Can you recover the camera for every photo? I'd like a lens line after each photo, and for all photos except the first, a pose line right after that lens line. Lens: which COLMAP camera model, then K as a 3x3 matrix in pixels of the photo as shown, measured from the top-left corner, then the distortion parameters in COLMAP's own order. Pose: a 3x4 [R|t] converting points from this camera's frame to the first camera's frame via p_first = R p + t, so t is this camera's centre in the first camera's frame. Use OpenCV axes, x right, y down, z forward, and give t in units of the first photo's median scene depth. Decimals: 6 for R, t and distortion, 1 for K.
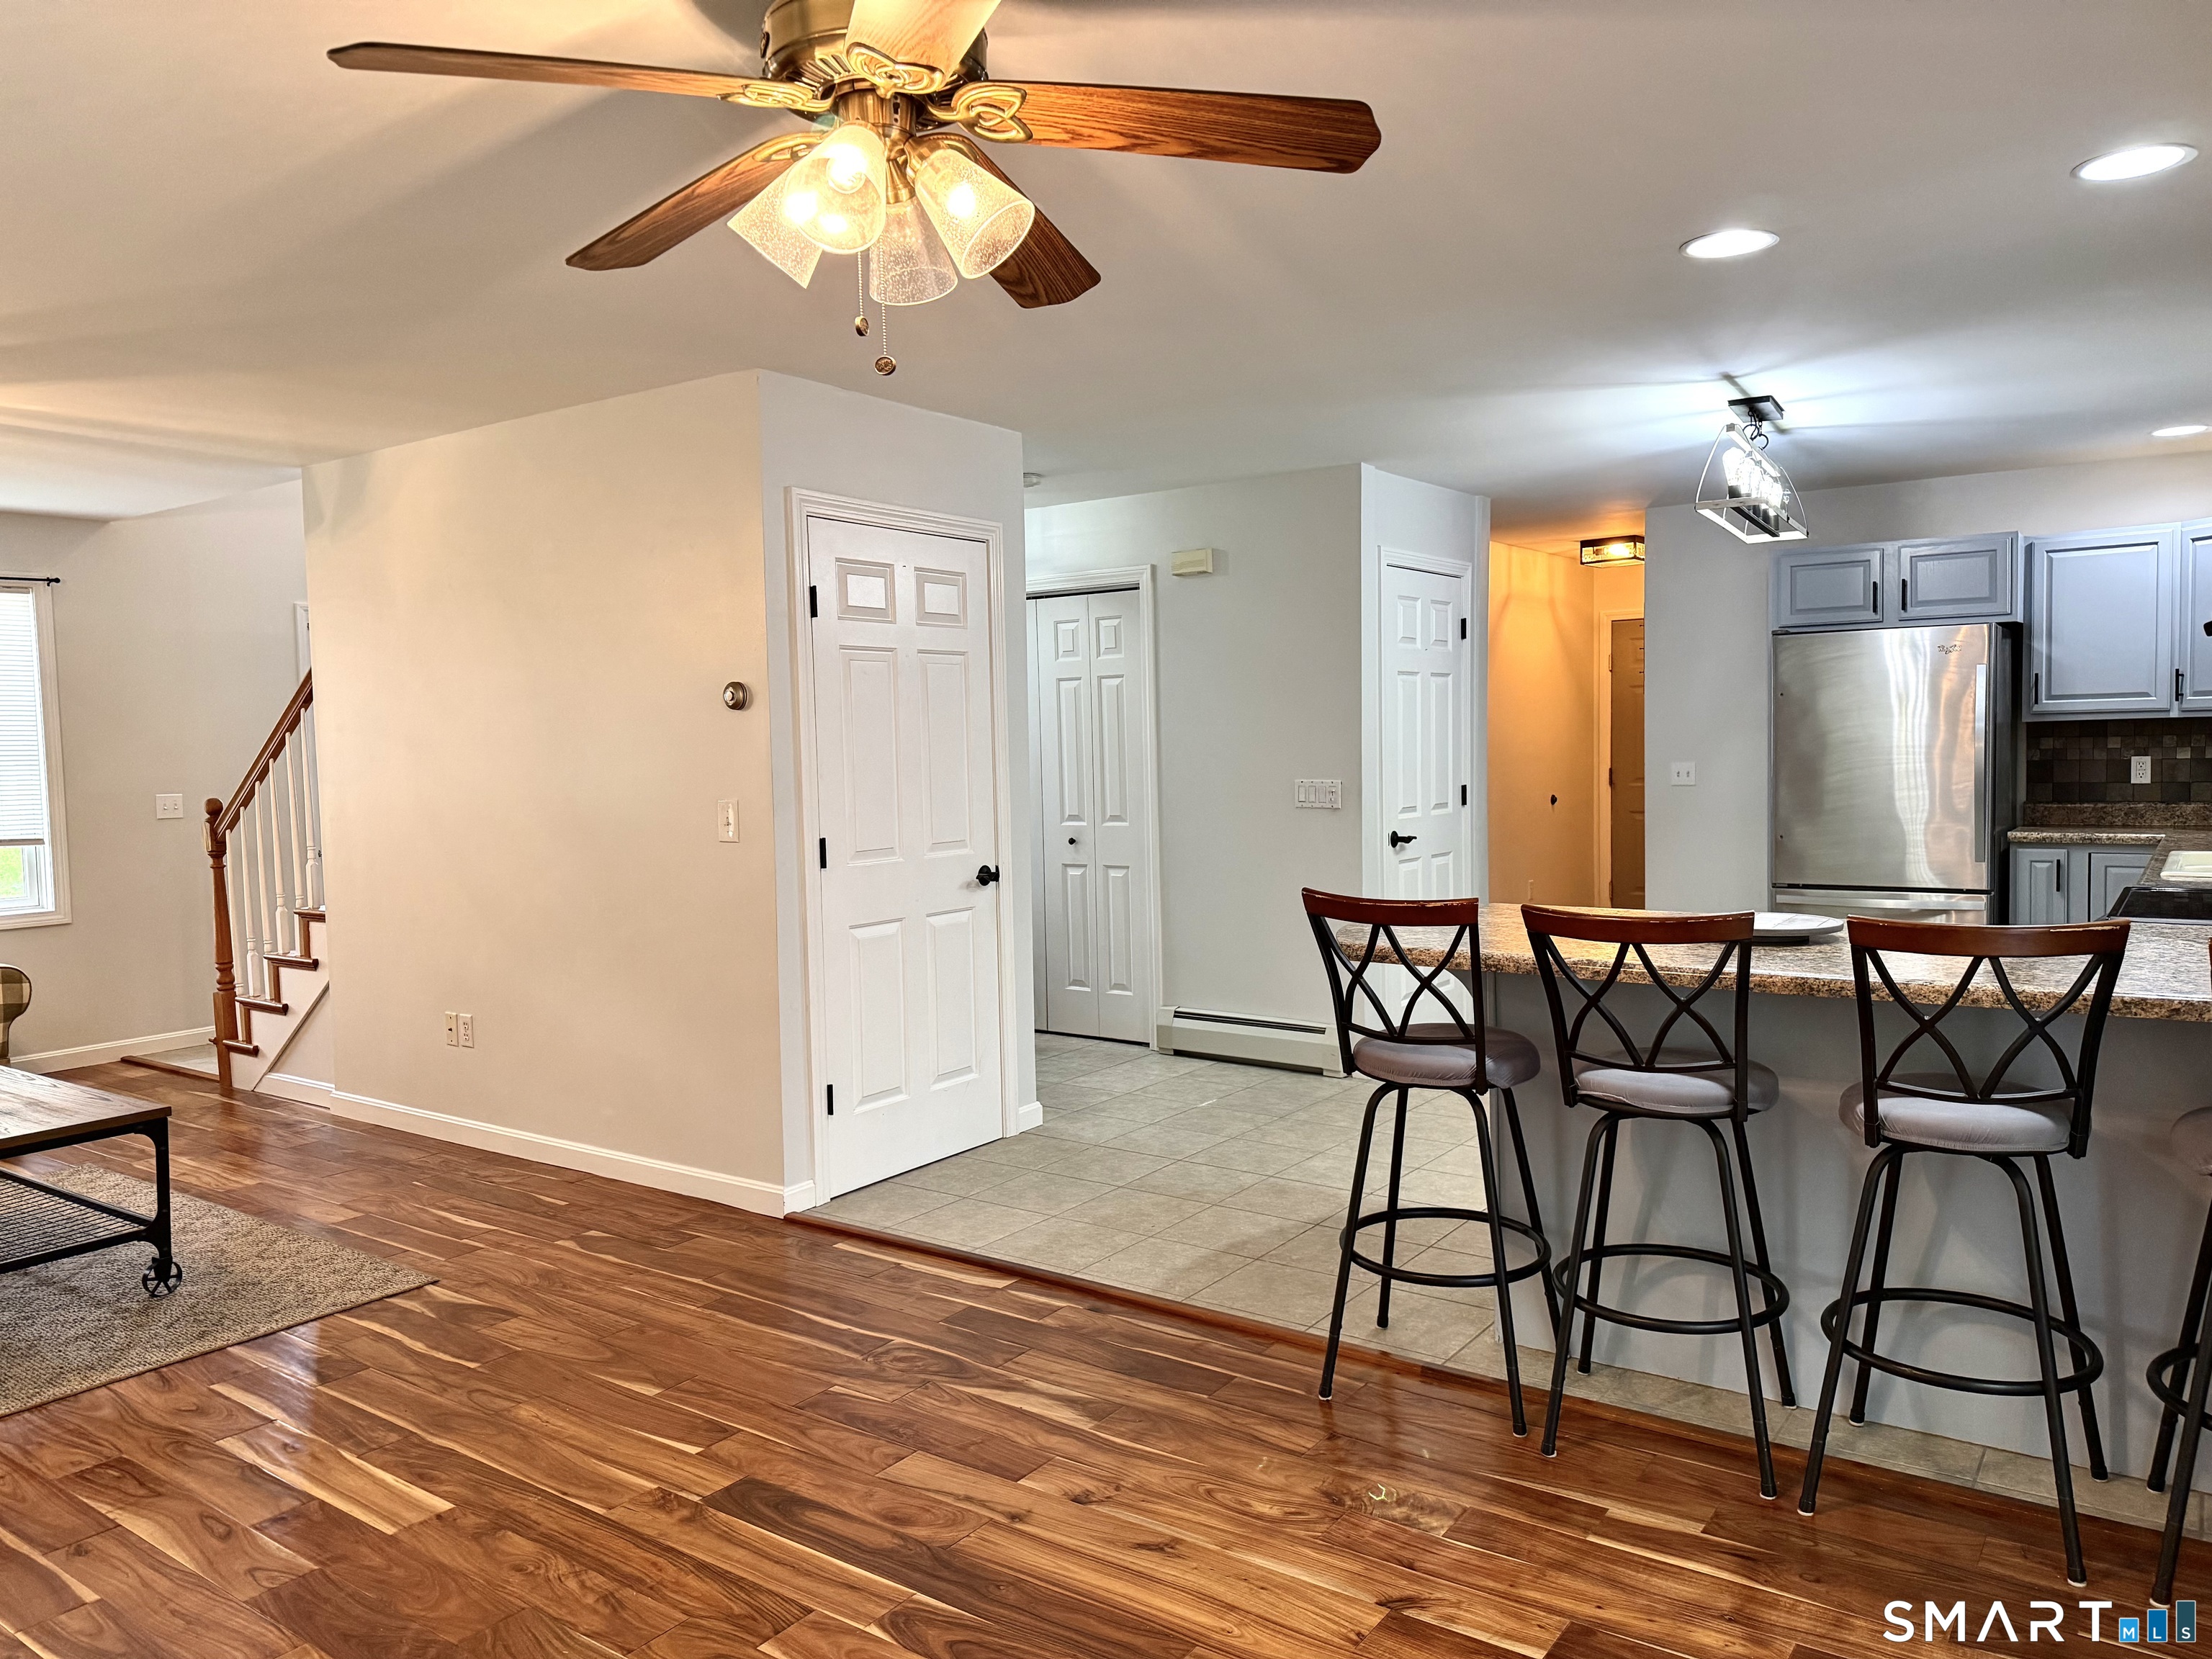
lens RADIAL K [[1536.5, 0, 1101.1], [0, 1536.5, 837.3], [0, 0, 1]] dist [0.068575, -0.077178]
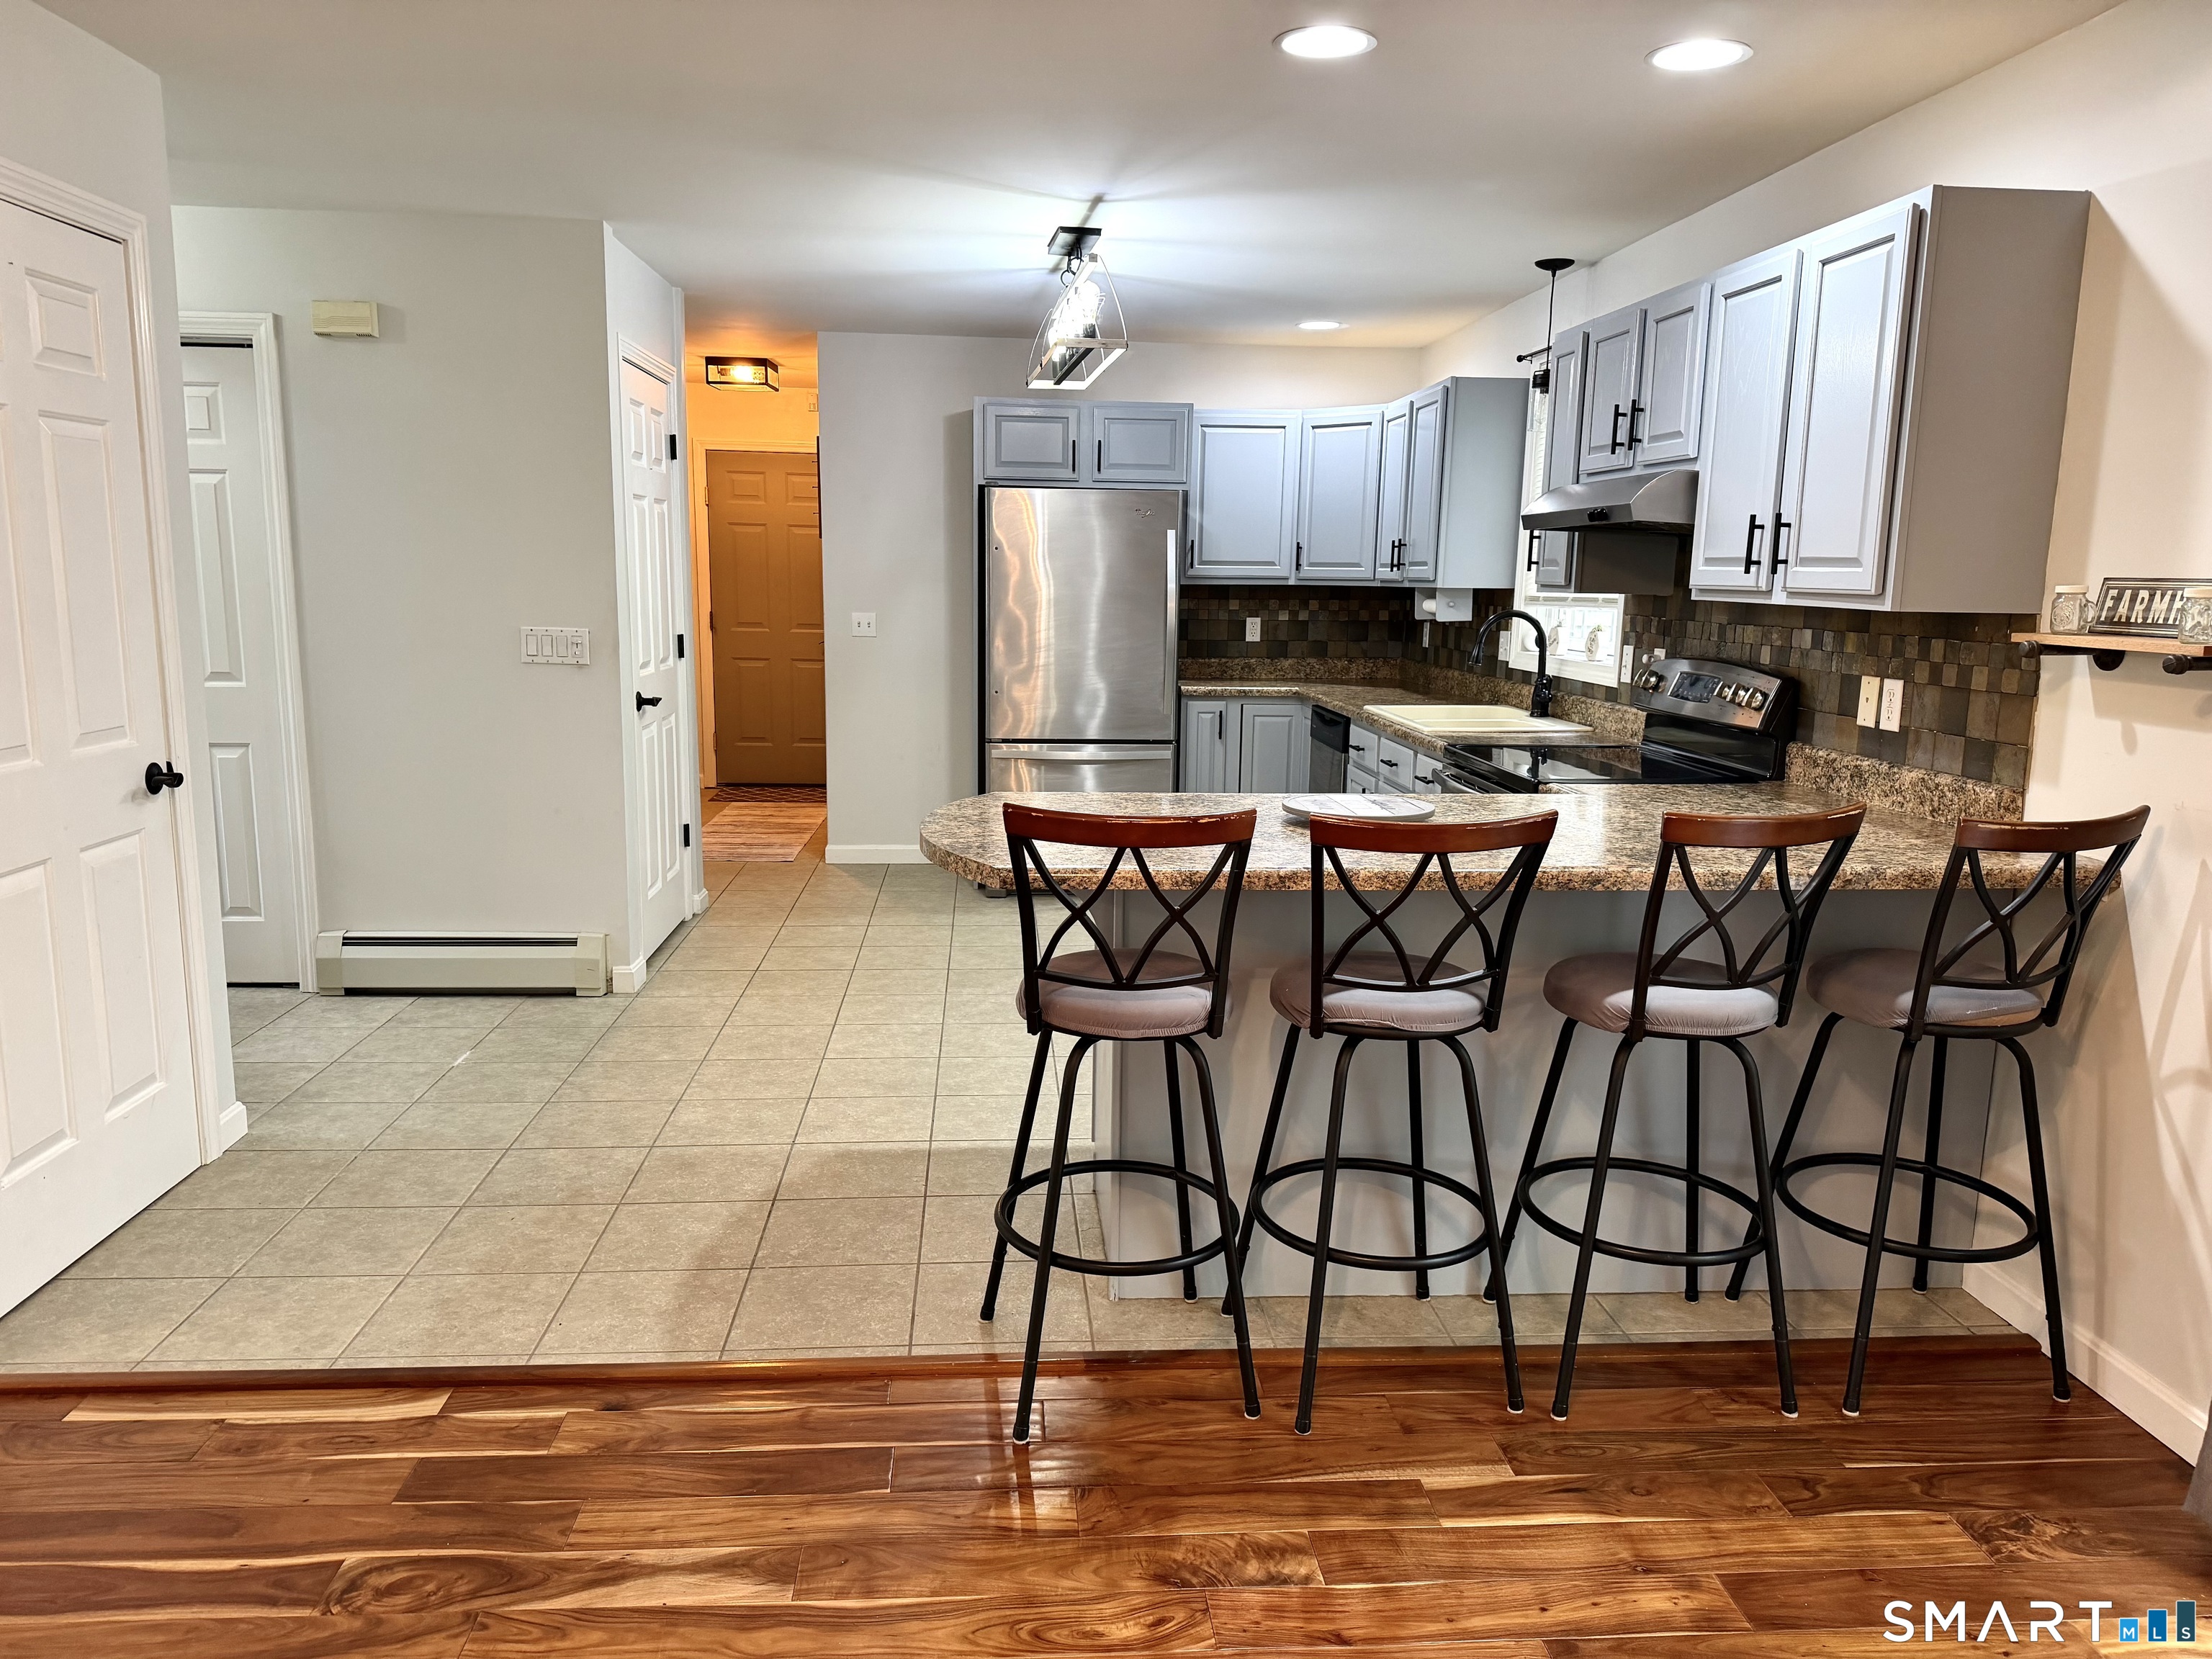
lens RADIAL K [[1549.2, 0, 1098.1], [0, 1549.2, 823.0], [0, 0, 1]] dist [0.145321, -0.204677]
pose [[0.766496, -0.068634, 0.638572, -0.253282], [0.005471, 0.994935, 0.100369, -0.026865], [-0.642226, -0.073439, 0.762989, 0.301416]]
